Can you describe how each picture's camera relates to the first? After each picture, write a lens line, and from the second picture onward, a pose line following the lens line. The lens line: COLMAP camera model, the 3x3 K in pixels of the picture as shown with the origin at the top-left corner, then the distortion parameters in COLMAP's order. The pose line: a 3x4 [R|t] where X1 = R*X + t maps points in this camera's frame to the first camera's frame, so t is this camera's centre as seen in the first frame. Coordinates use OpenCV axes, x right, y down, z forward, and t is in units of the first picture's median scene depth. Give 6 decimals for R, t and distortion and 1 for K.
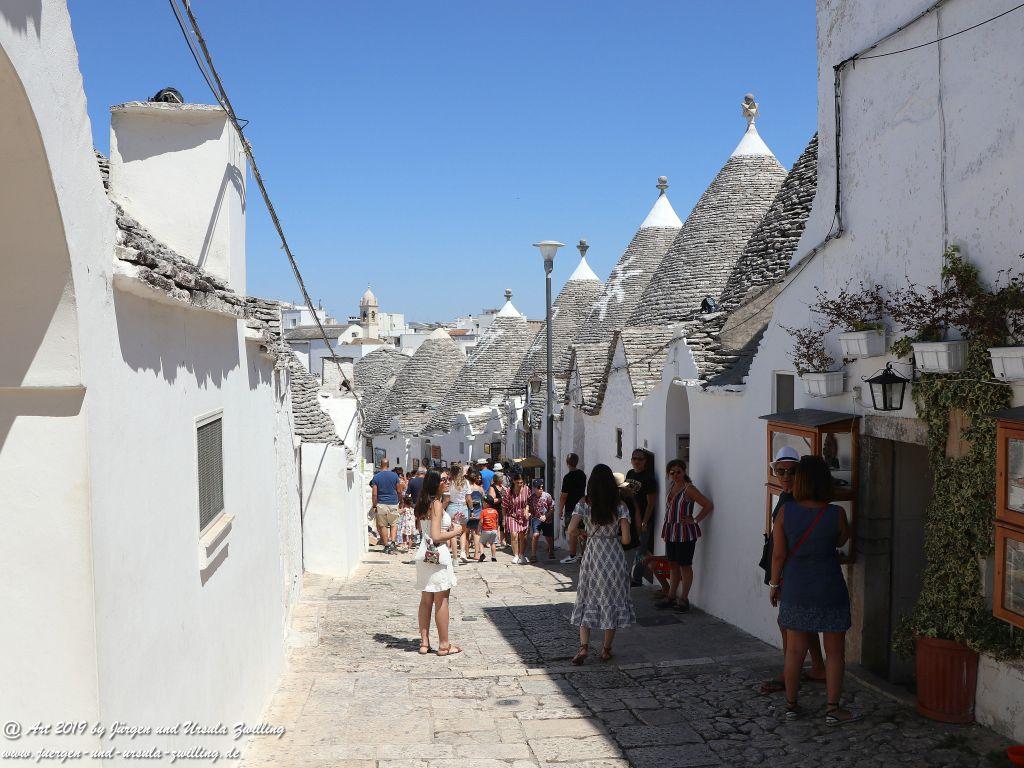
lens RADIAL K [[994.4, 0, 500.1], [0, 994.4, 399.3], [0, 0, 1]] dist [-0.100849, 0.000000]
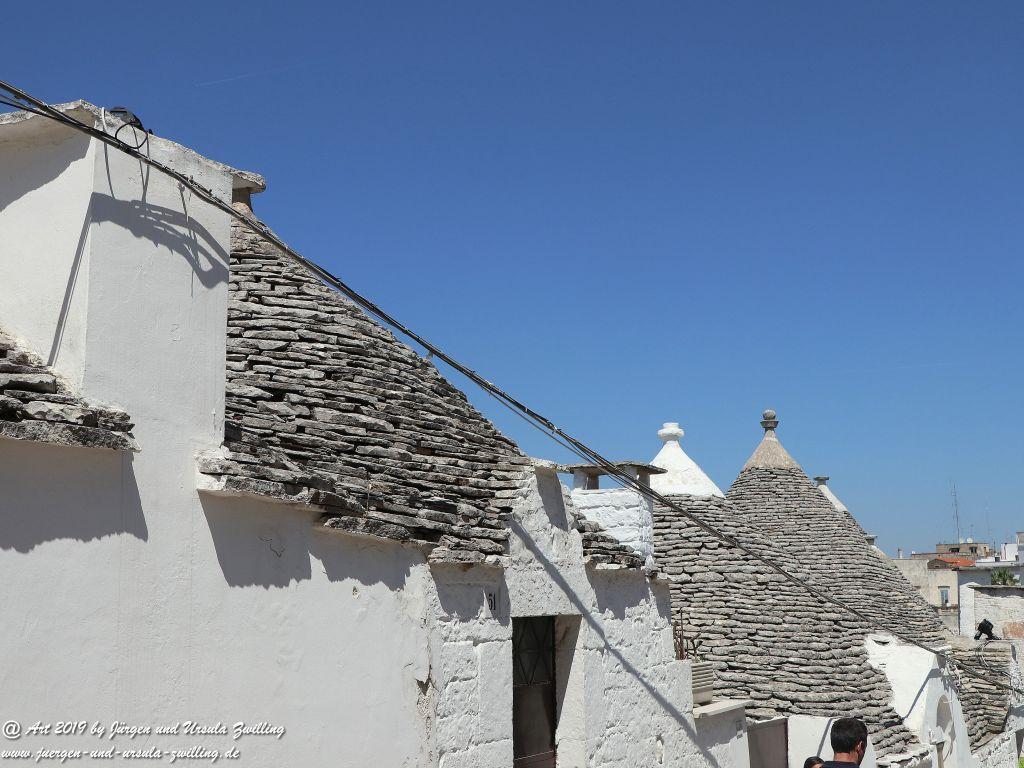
lens RADIAL K [[1273.3, 0, 473.5], [0, 1273.3, 402.9], [0, 0, 1]] dist [0.005971, 0.000000]
pose [[0.759875, -0.104149, -0.641672, 0.210440], [-0.028787, 0.980723, -0.193270, 0.016067], [0.649432, 0.165333, 0.742229, 0.322933]]
